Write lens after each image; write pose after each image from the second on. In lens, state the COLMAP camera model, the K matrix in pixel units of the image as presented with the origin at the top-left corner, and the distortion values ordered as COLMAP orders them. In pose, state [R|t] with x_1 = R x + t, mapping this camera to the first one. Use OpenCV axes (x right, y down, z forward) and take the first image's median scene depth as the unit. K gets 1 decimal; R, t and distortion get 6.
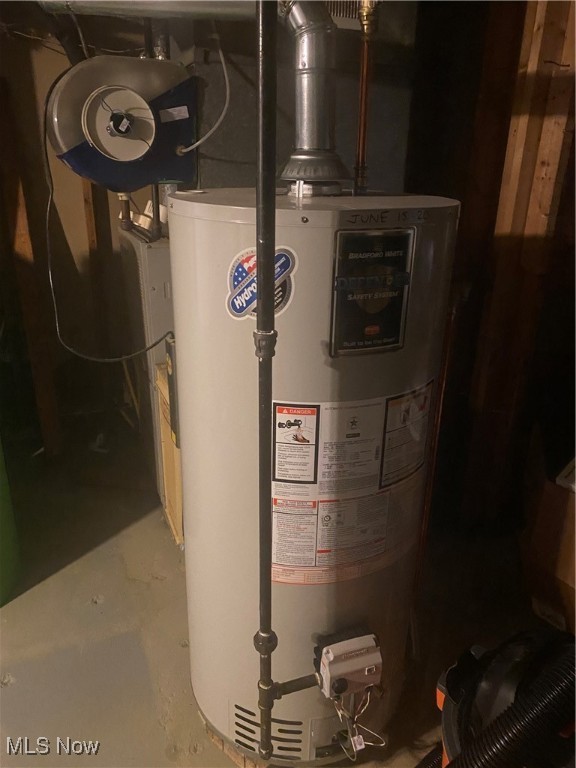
lens RADIAL K [[575.8, 0, 288.0], [0, 575.8, 384.0], [0, 0, 1]] dist [0.005331, 0.002955]
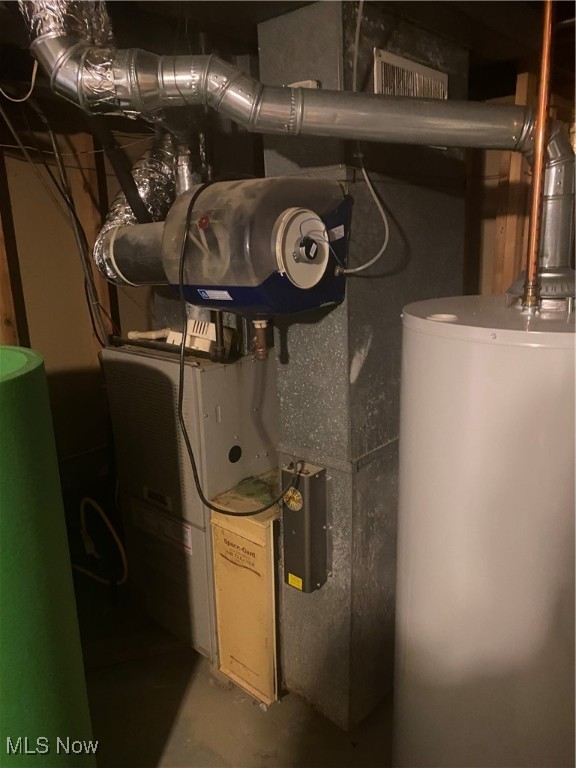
lens RADIAL K [[574.7, 0, 288.0], [0, 574.7, 384.0], [0, 0, 1]] dist [0.053611, -0.121505]
pose [[0.901242, -0.149510, 0.406706, -0.684757], [0.197362, 0.977214, -0.078111, -0.176552], [-0.385761, 0.150665, 0.910214, 0.224027]]
